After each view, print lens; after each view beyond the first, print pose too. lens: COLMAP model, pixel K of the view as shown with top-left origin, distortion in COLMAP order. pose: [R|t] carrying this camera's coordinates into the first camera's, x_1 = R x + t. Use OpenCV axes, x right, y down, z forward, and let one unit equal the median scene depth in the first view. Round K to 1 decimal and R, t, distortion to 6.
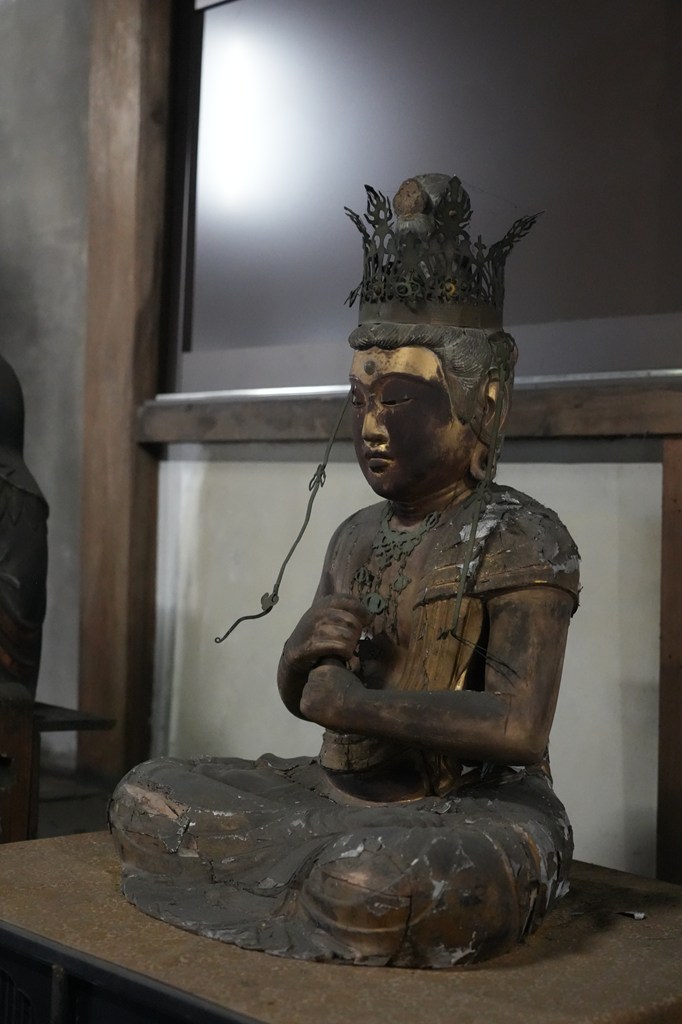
lens RADIAL K [[1666.1, 0, 341.0], [0, 1666.1, 512.0], [0, 0, 1]] dist [0.013658, 0.023591]
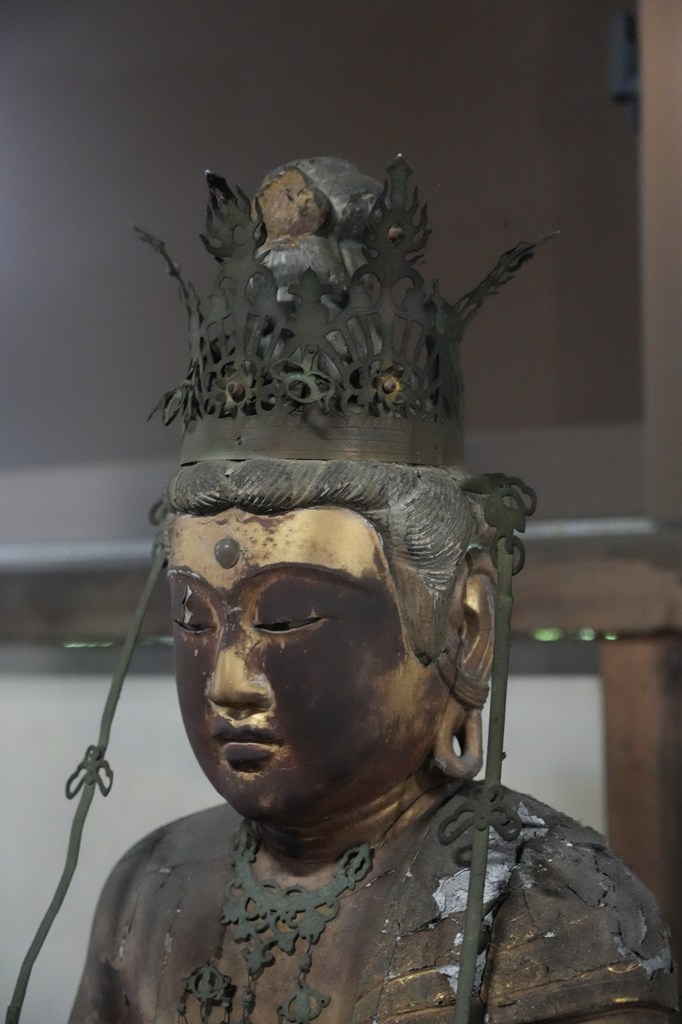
lens RADIAL K [[1967.0, 0, 341.0], [0, 1967.0, 512.0], [0, 0, 1]] dist [-0.009790, 0.268766]
pose [[0.965735, -0.019800, 0.258774, -0.096650], [0.037939, 0.997145, -0.065292, -0.060551], [-0.256743, 0.072872, 0.963729, 0.451715]]
